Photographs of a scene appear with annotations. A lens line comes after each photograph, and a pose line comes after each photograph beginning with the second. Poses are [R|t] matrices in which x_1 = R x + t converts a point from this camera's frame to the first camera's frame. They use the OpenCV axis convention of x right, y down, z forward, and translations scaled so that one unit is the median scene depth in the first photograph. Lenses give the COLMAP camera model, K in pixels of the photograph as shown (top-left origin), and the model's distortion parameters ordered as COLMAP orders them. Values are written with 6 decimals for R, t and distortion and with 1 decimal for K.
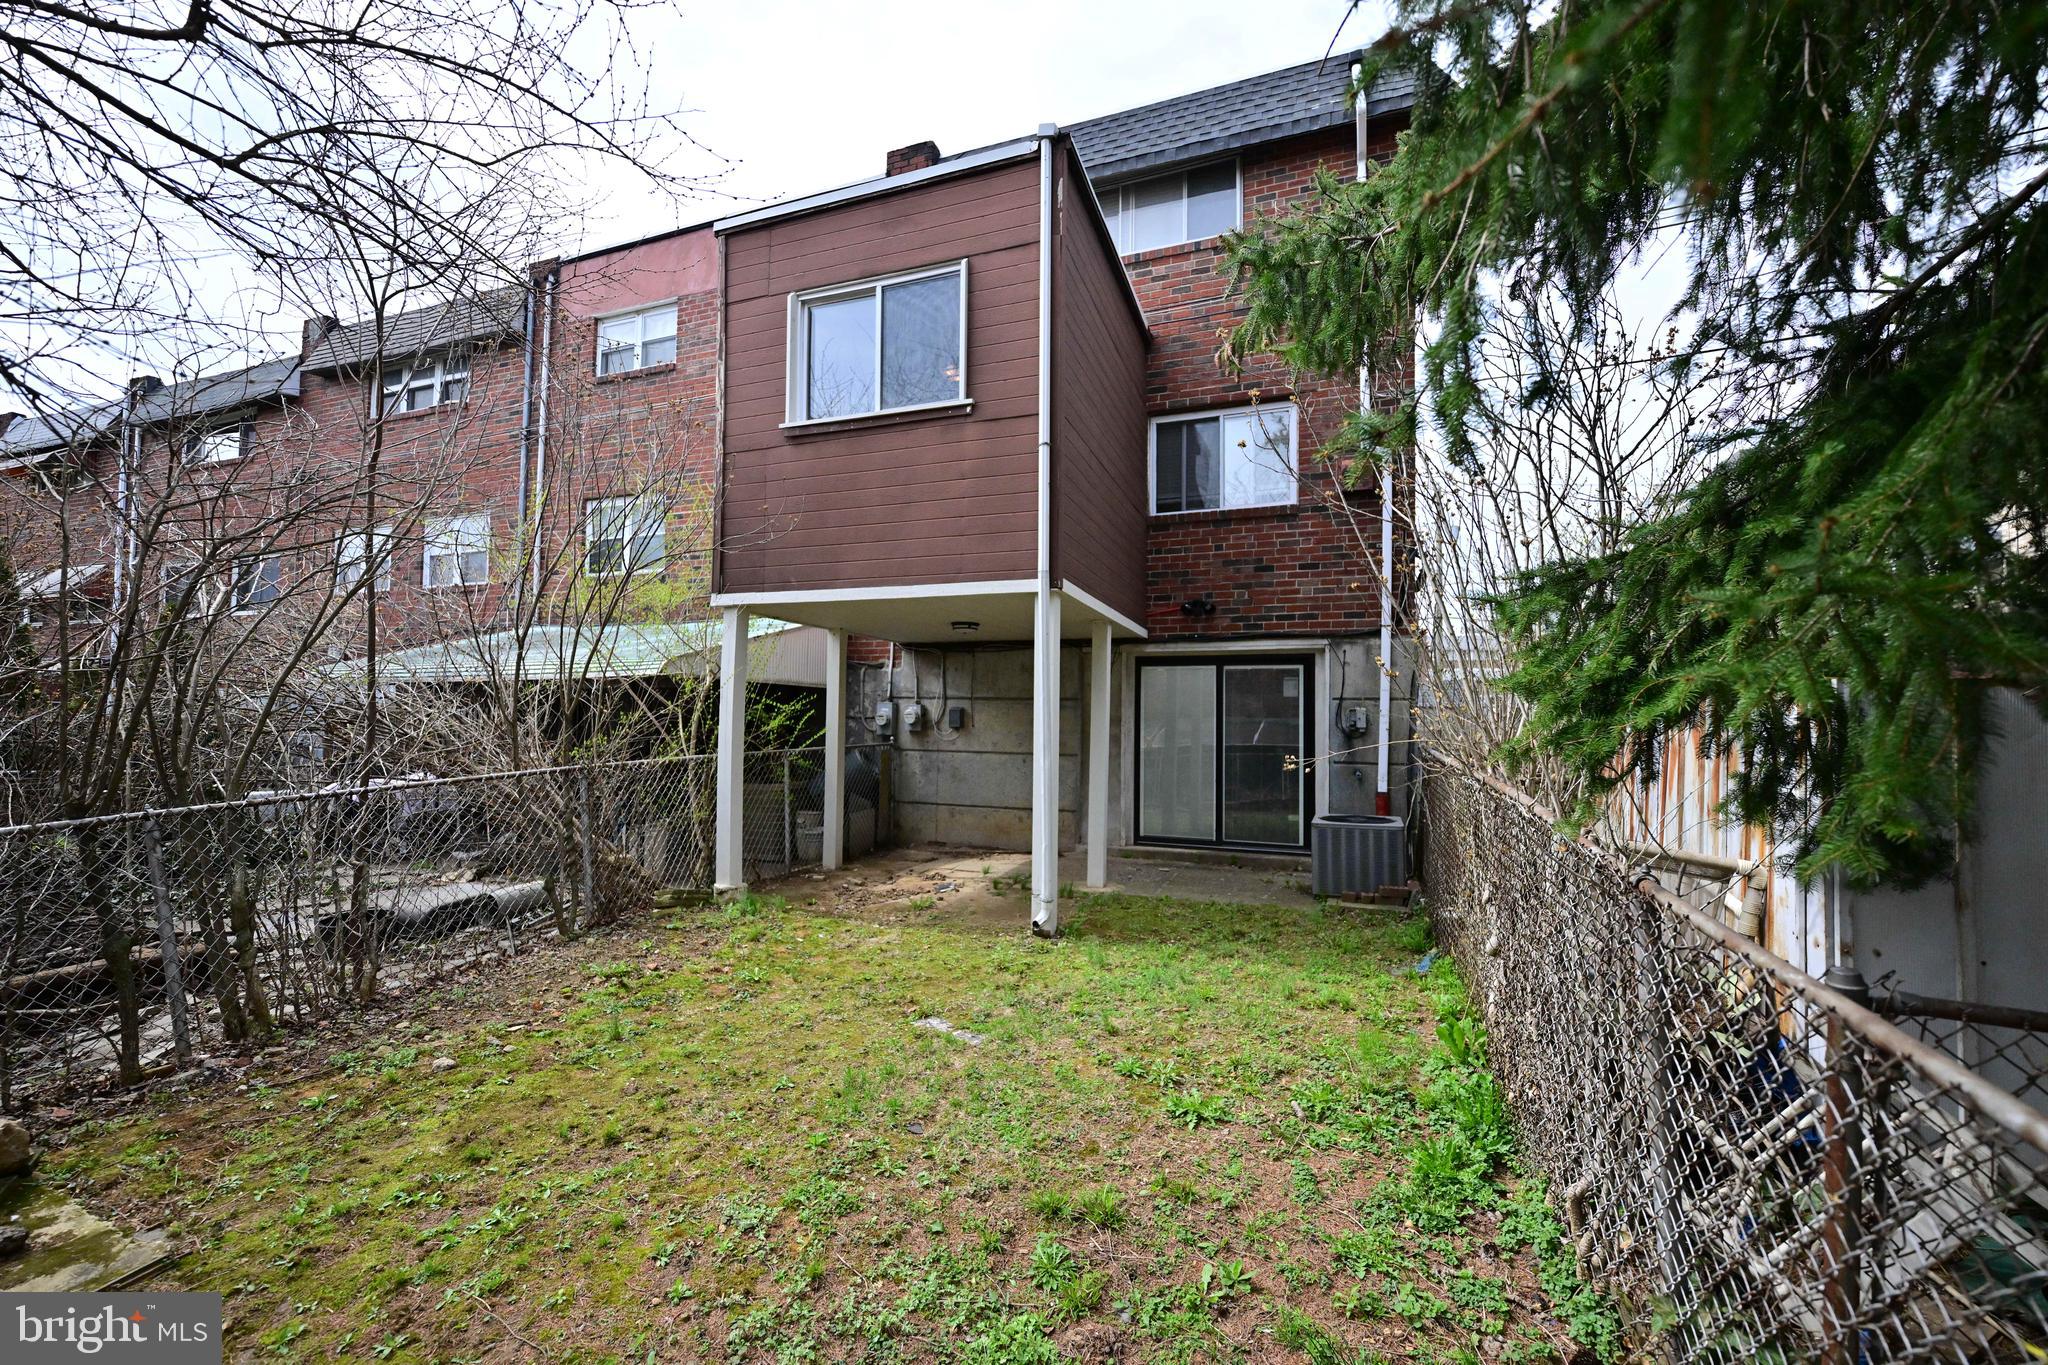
lens RADIAL K [[813.2, 0, 1018.2], [0, 813.2, 684.3], [0, 0, 1]] dist [-0.003934, 0.000957]
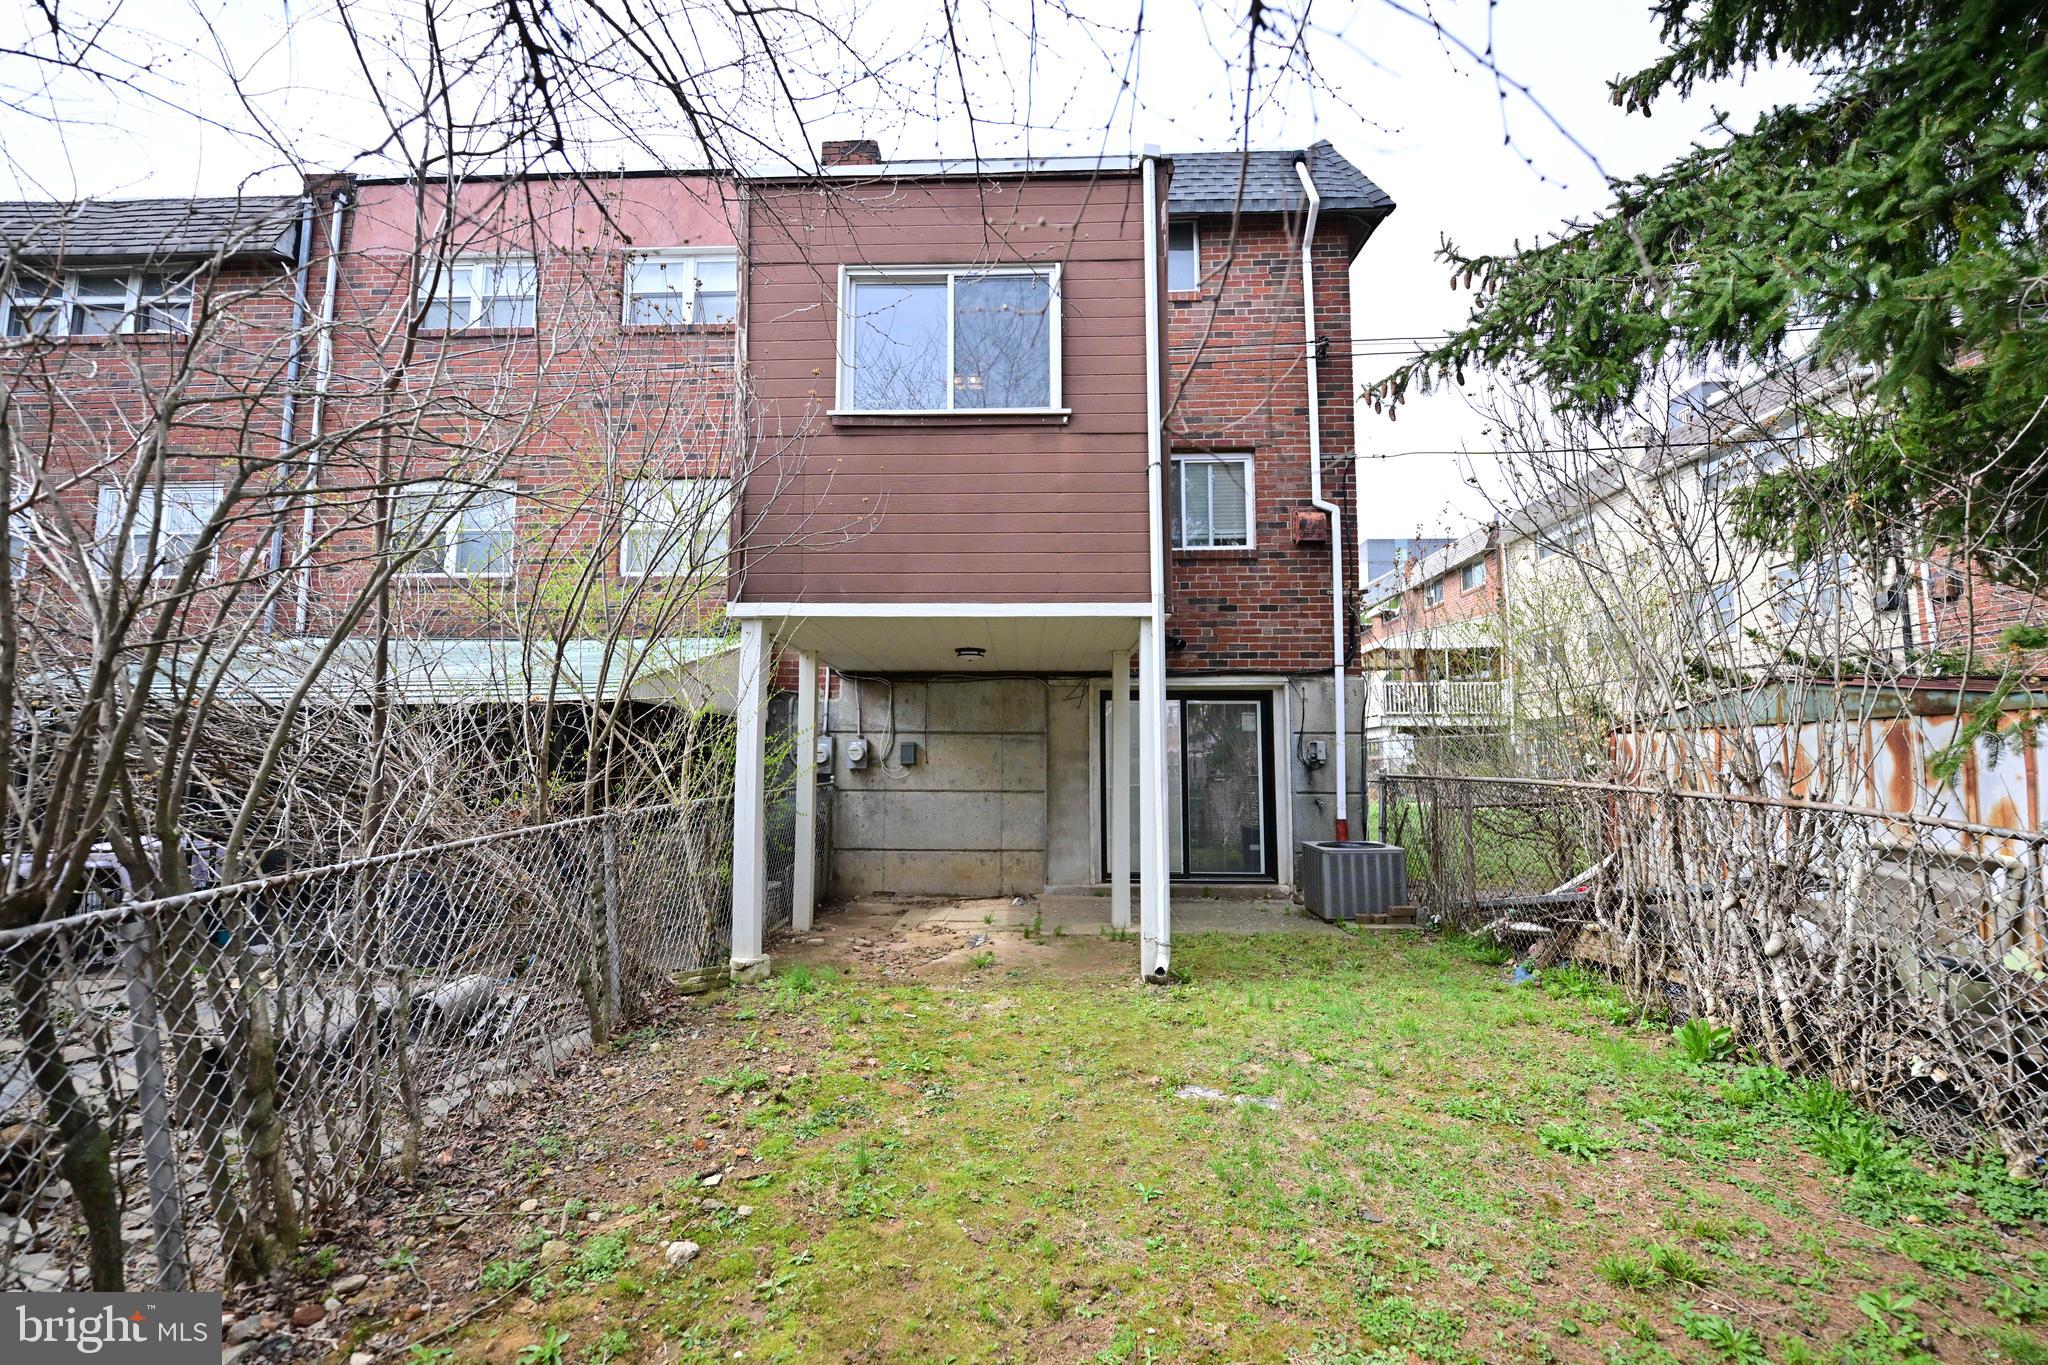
lens RADIAL K [[813.2, 0, 1024.0], [0, 813.2, 684.2], [0, 0, 1]] dist [-0.003934, 0.000957]
pose [[0.947912, 0.021112, 0.317833, -0.363605], [-0.005237, 0.998699, -0.050720, 0.012777], [-0.318490, 0.046414, 0.946789, 0.130370]]
